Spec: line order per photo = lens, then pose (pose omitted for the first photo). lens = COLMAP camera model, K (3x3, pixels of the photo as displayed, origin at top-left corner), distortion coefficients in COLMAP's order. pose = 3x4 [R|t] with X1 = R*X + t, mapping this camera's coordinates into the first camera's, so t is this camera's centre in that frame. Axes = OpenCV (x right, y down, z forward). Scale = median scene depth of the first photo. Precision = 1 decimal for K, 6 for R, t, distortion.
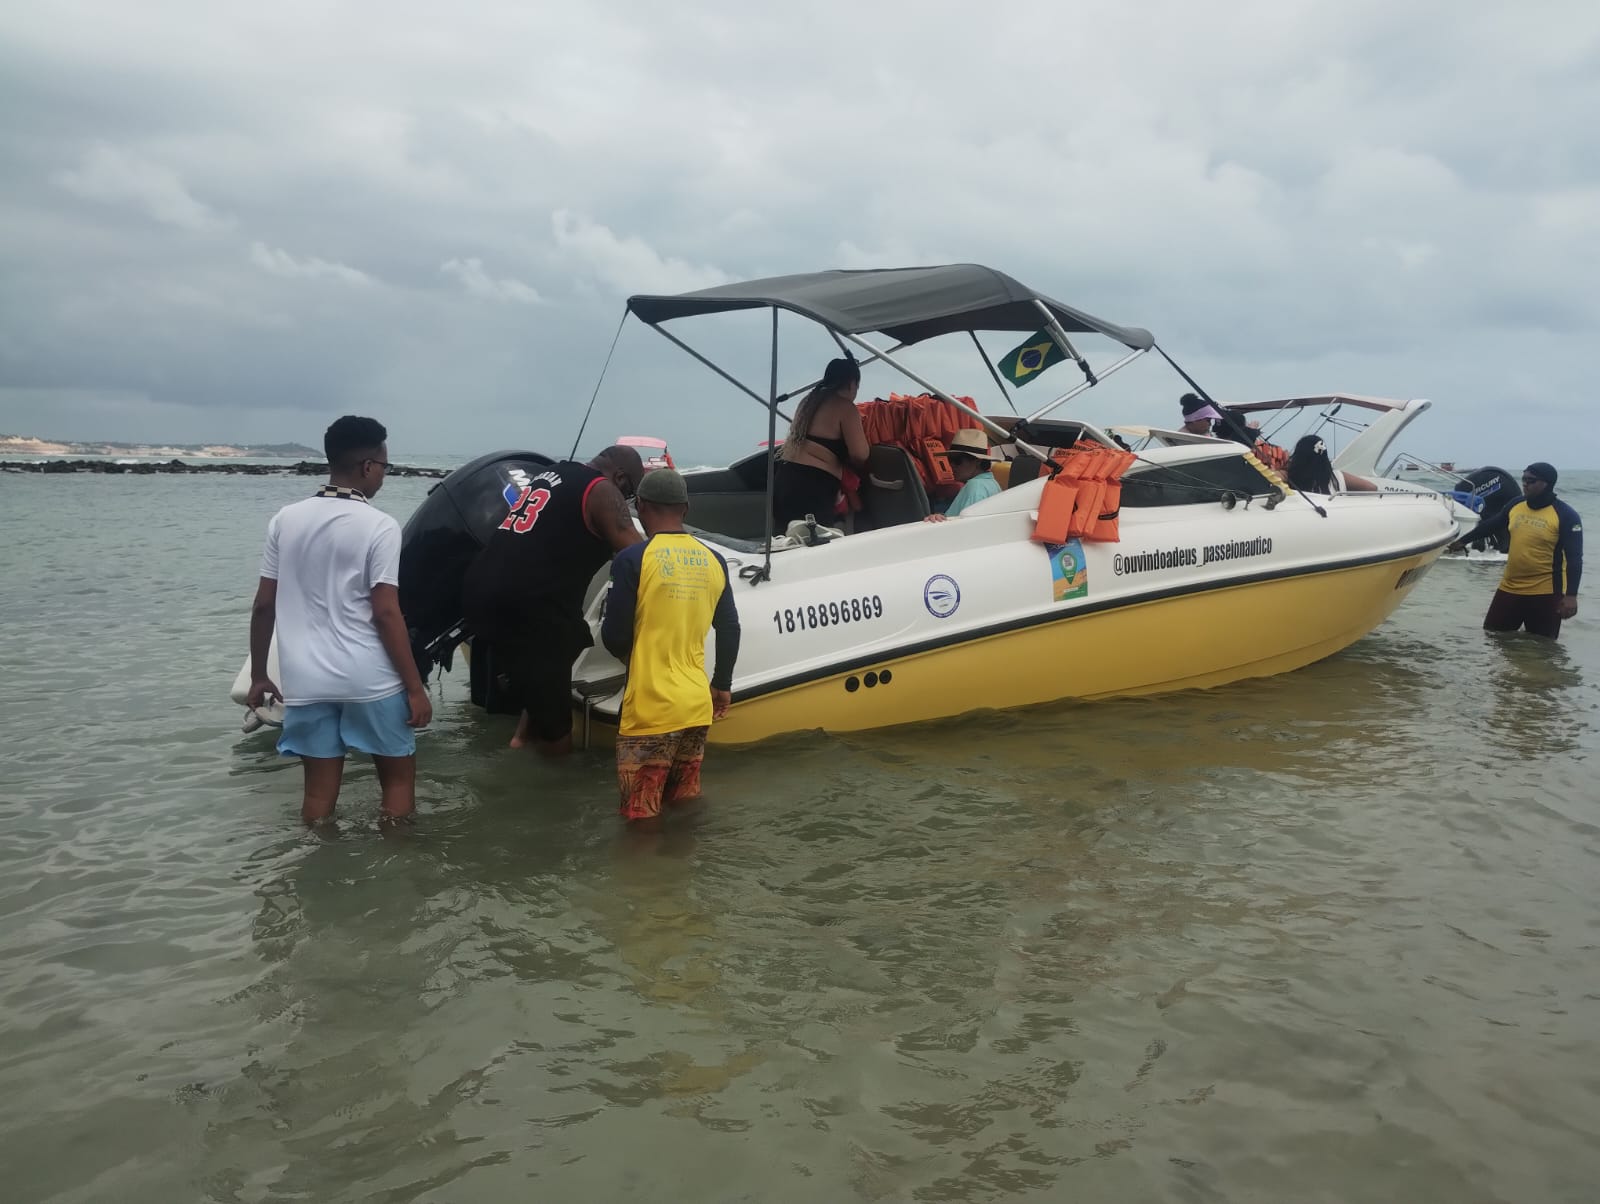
lens RADIAL K [[1331.3, 0, 788.1], [0, 1331.3, 591.3], [0, 0, 1]] dist [0.055621, -0.042047]
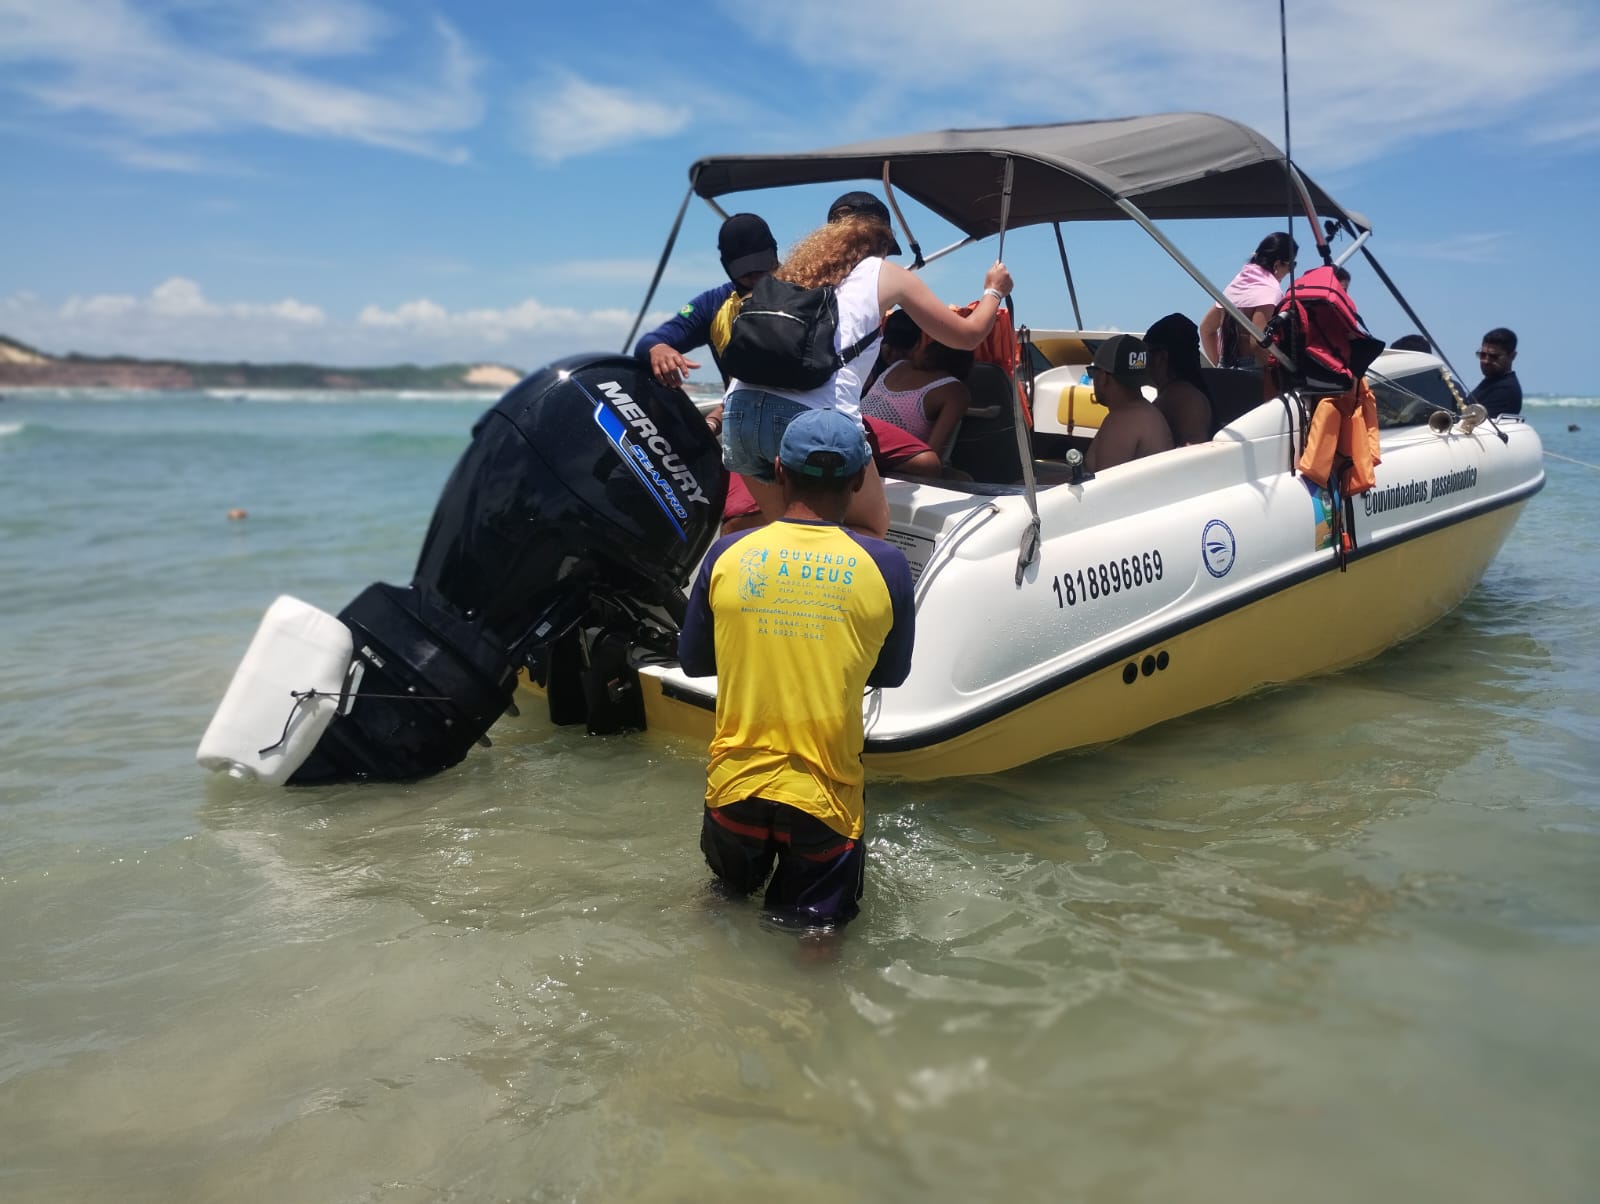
lens RADIAL K [[1347.6, 0, 793.2], [0, 1347.6, 567.9], [0, 0, 1]] dist [0.043791, -0.042267]
pose [[0.978810, -0.030221, 0.202529, -0.256157], [0.026877, 0.999453, 0.019245, -0.006182], [-0.203000, -0.013394, 0.979087, 0.295296]]
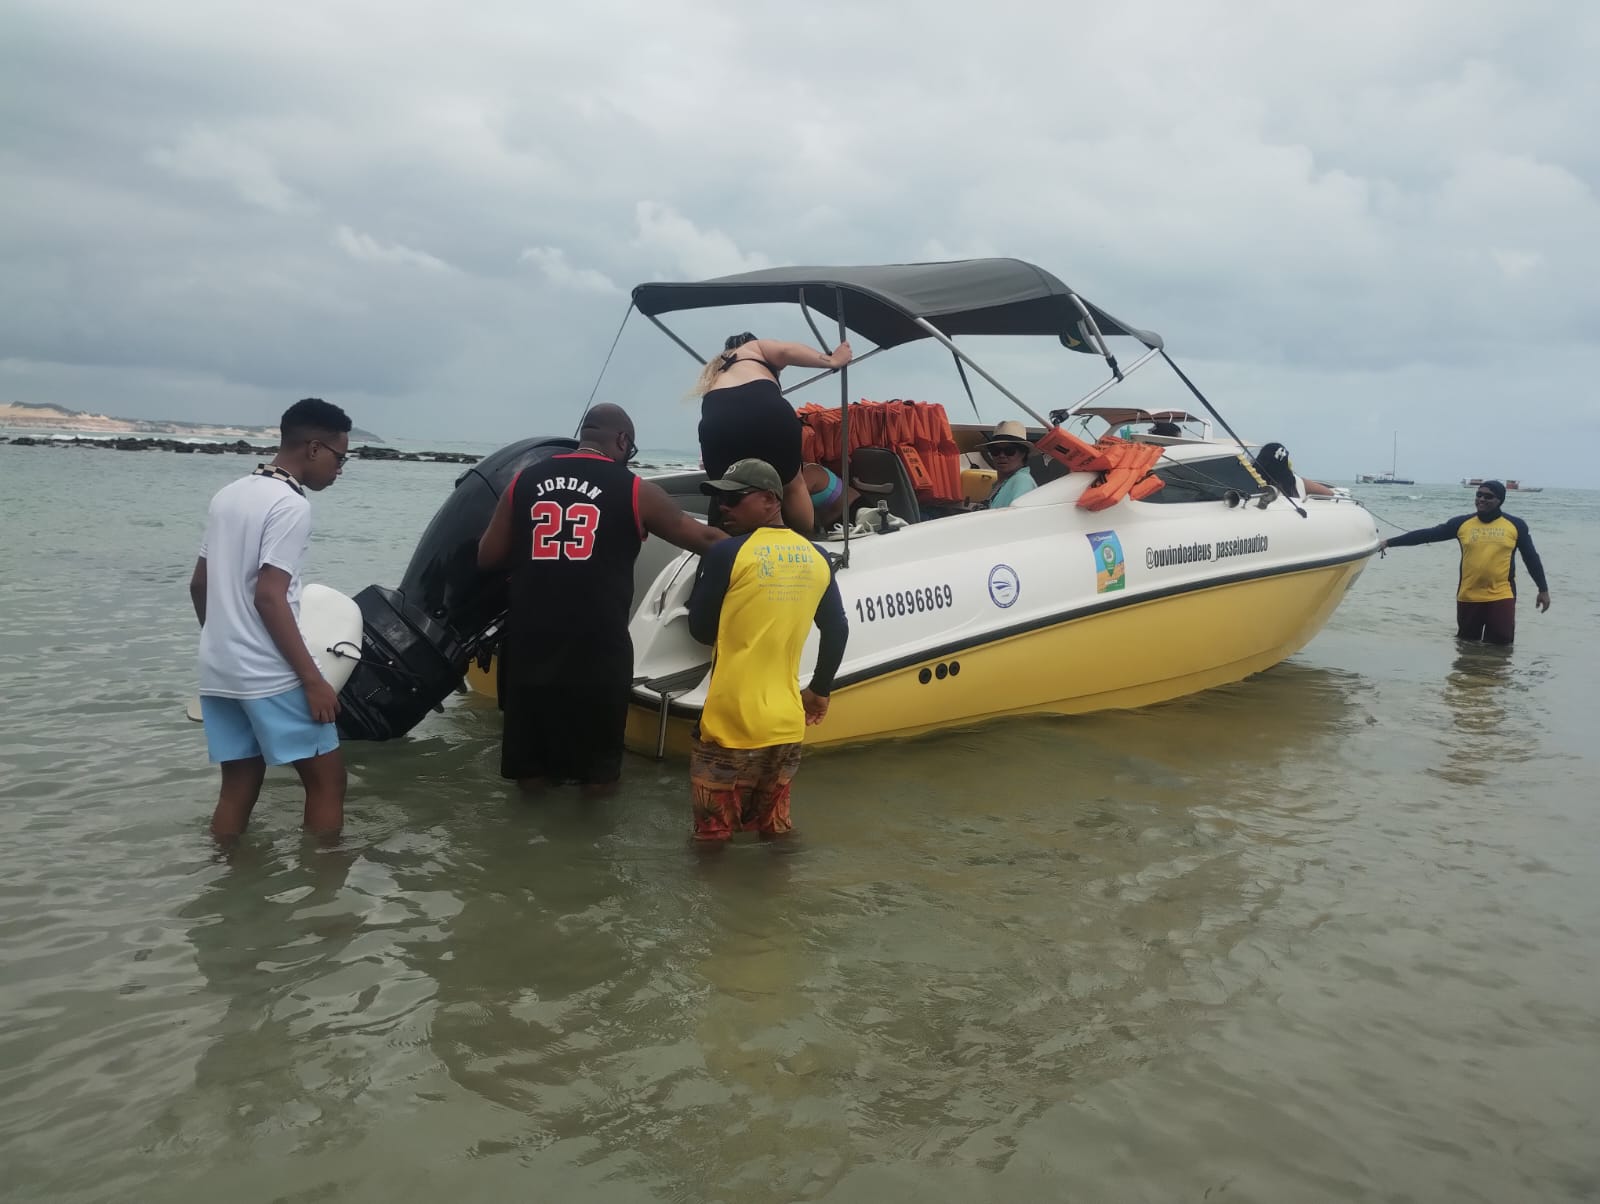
lens RADIAL K [[1347.6, 0, 796.8], [0, 1347.6, 589.1], [0, 0, 1]] dist [0.043791, -0.042267]
pose [[0.986179, -0.007764, 0.165501, -0.190112], [0.013768, 0.999287, -0.035163, 0.036763], [-0.165109, 0.036956, 0.985583, 0.041865]]
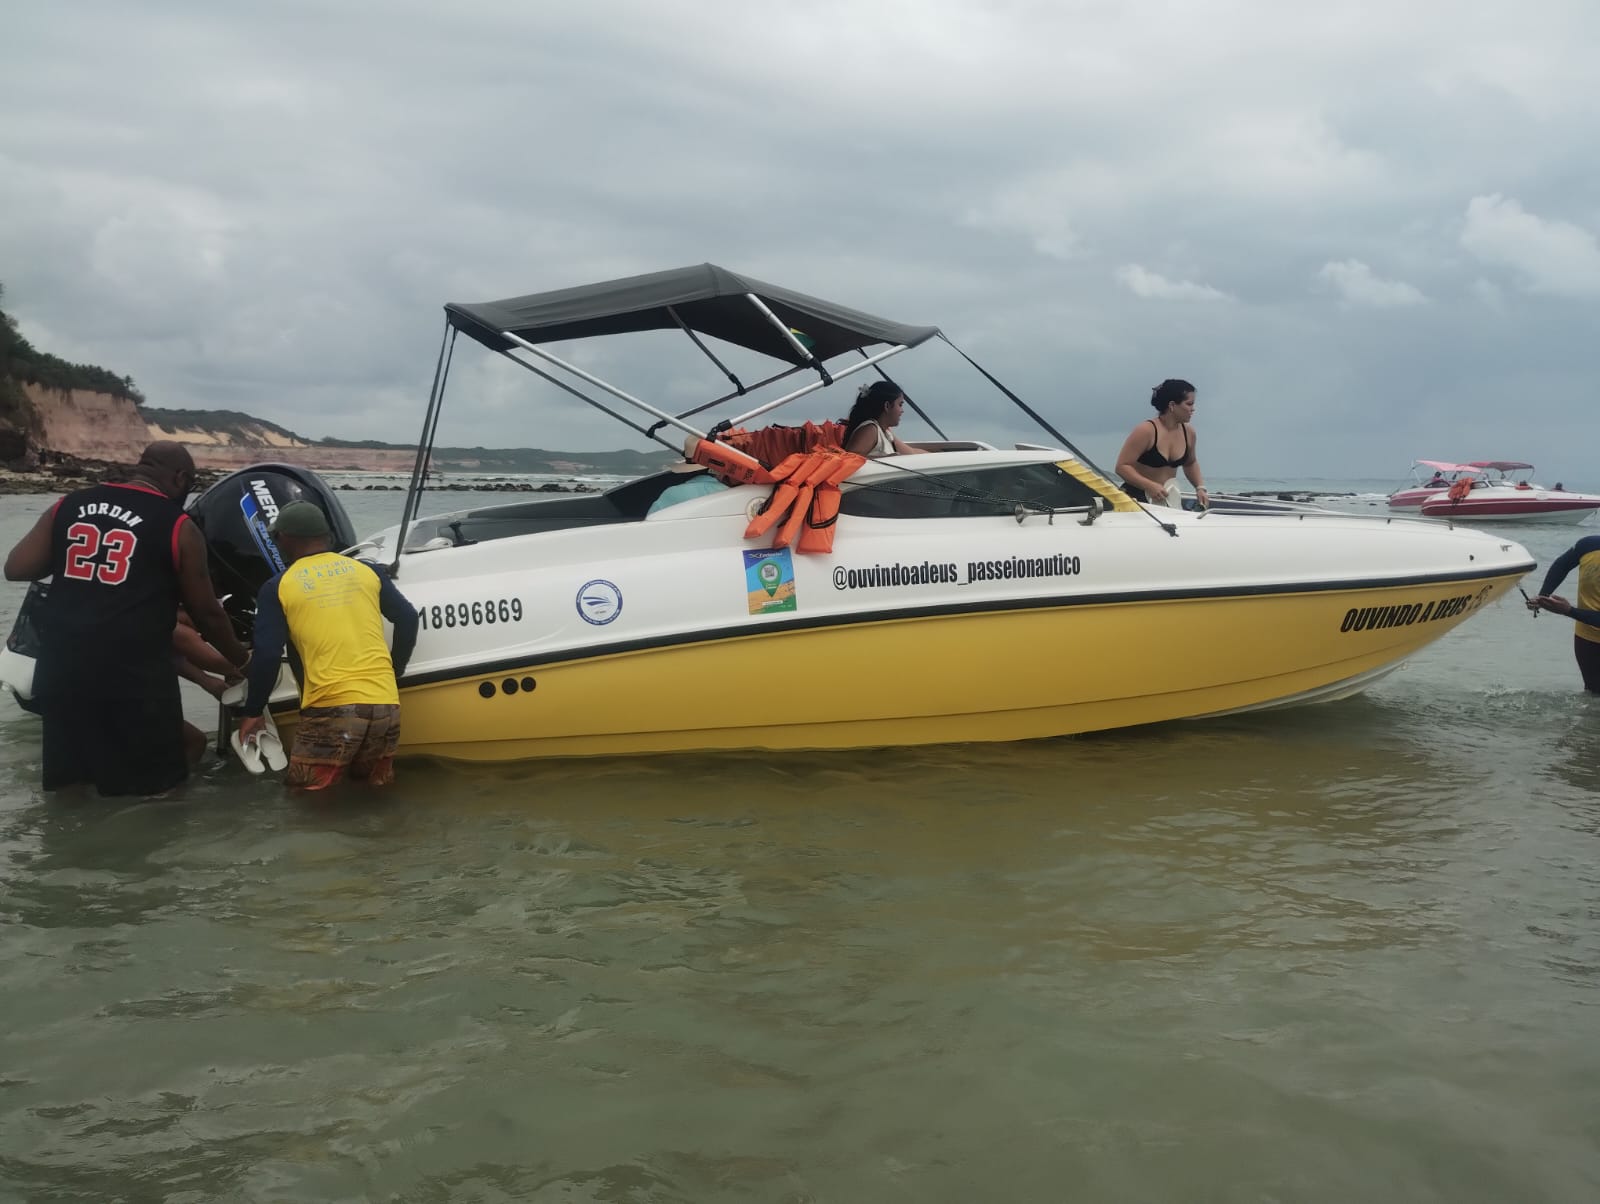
lens RADIAL K [[1331.3, 0, 788.3], [0, 1331.3, 609.7], [0, 0, 1]] dist [0.055621, -0.042047]
pose [[0.946456, 0.013007, -0.322570, 0.522583], [-0.030923, 0.998246, -0.050478, 0.050000], [0.321348, 0.057750, 0.945199, 0.139150]]
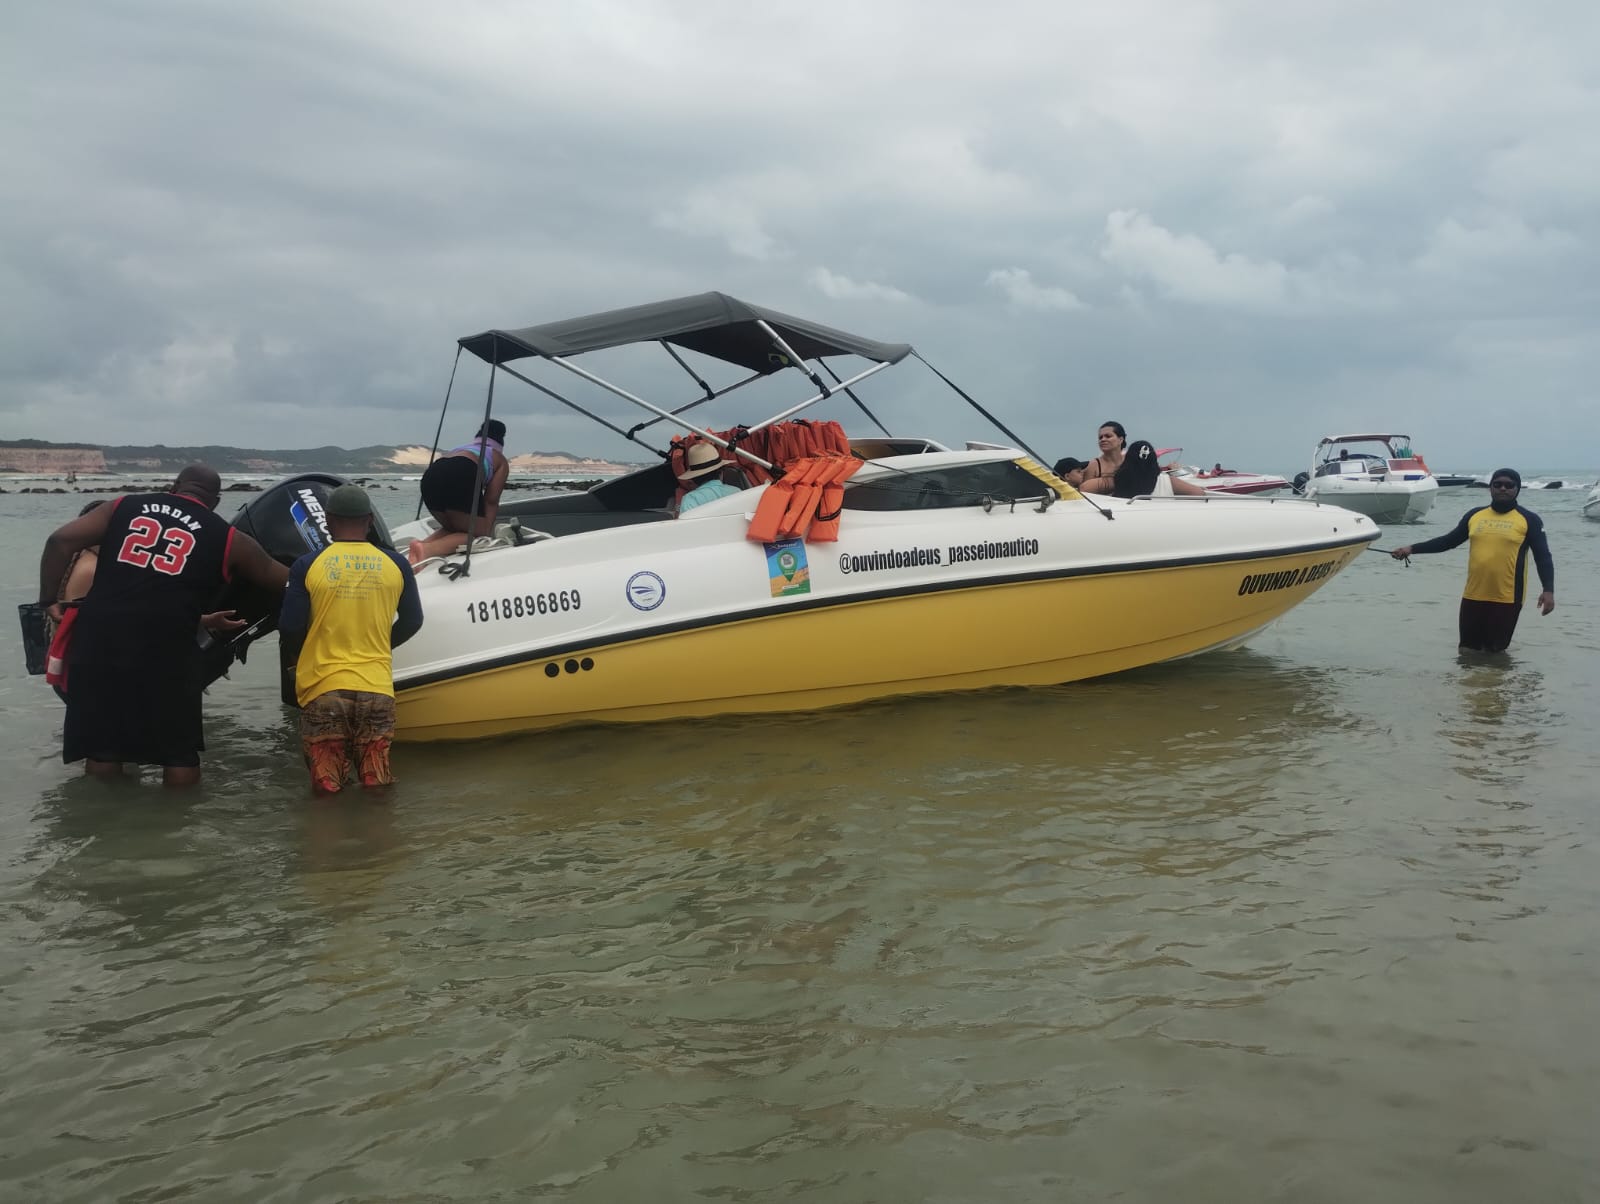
lens RADIAL K [[1331.3, 0, 805.3], [0, 1331.3, 615.9], [0, 0, 1]] dist [0.055621, -0.042047]
pose [[0.980367, -0.013754, -0.196703, 0.437828], [0.007812, 0.999490, -0.030953, 0.056297], [0.197028, 0.028809, 0.979974, -0.047156]]
